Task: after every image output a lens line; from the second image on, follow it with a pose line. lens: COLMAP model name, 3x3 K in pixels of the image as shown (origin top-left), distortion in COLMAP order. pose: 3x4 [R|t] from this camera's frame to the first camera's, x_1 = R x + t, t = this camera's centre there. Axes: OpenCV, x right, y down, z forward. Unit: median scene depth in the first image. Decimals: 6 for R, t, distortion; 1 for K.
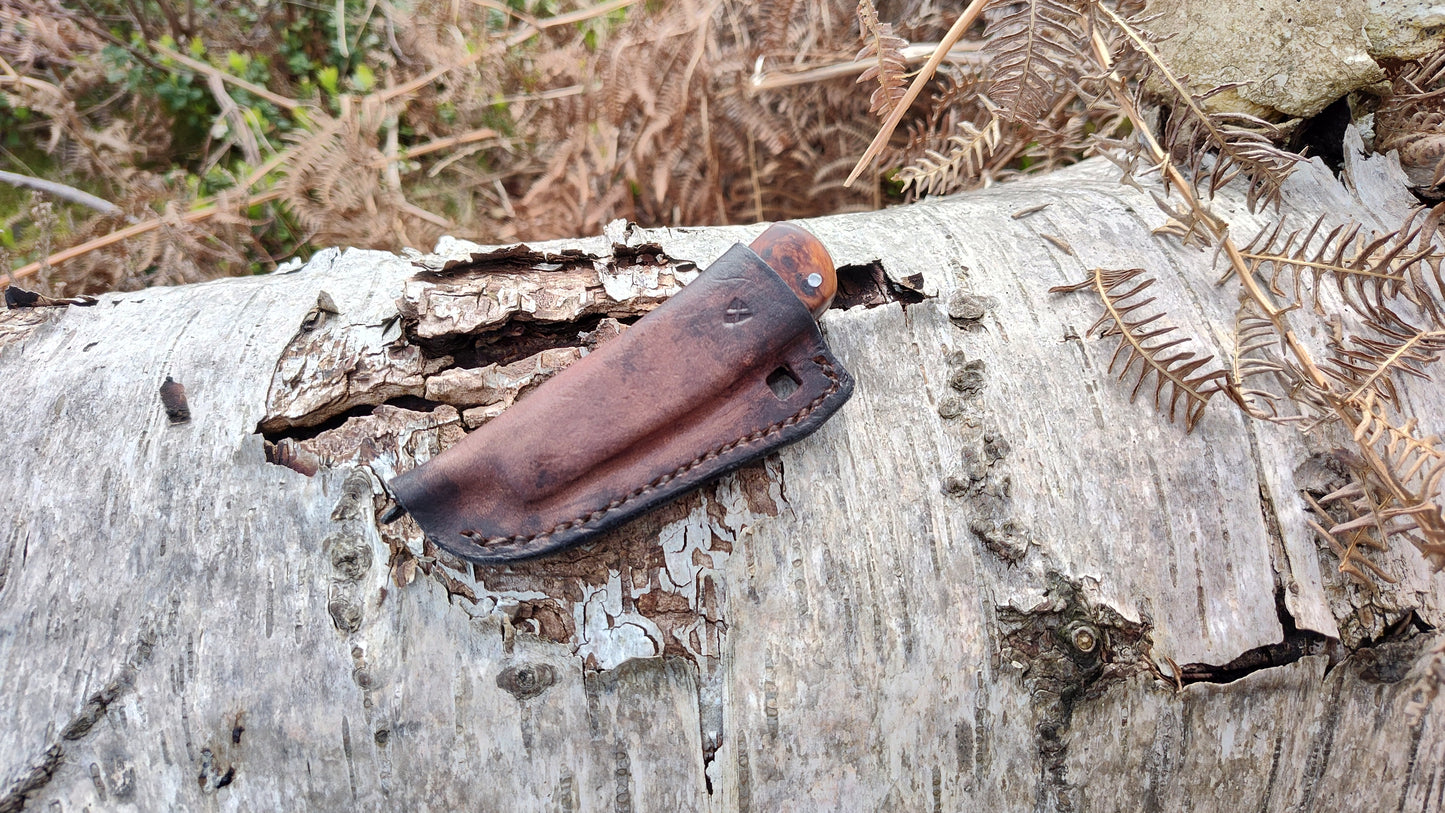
lens RADIAL K [[1015.5, 0, 725.7], [0, 1015.5, 403.3], [0, 0, 1]] dist [0.031370, -0.068376]
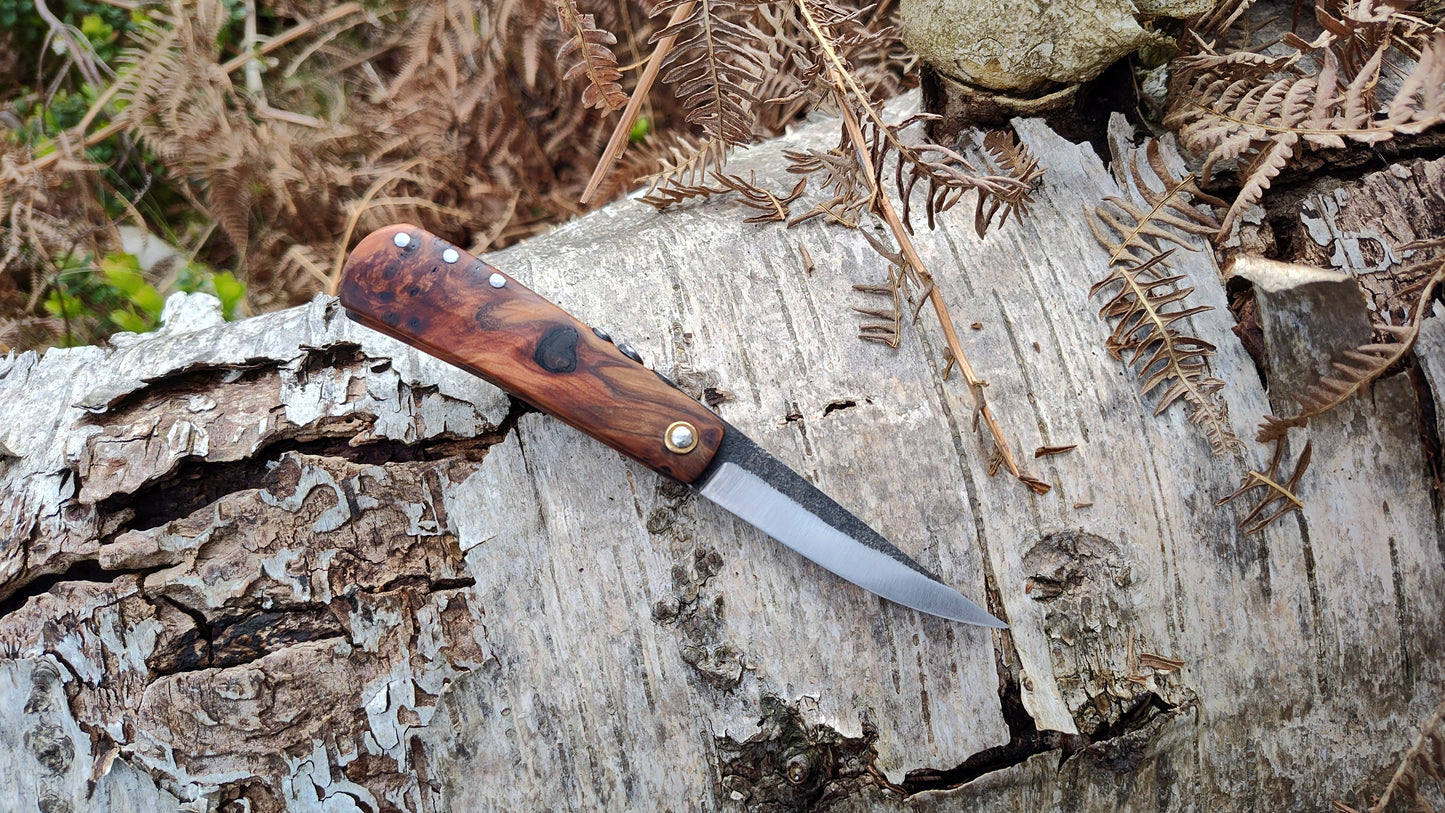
lens RADIAL K [[1020.0, 0, 730.0], [0, 1020.0, 408.9], [0, 0, 1]] dist [0.032479, -0.066530]
pose [[0.993252, -0.115199, -0.013436, 0.320099], [0.115487, 0.971704, 0.206043, -0.288157], [-0.010680, -0.206204, 0.978451, 0.117522]]
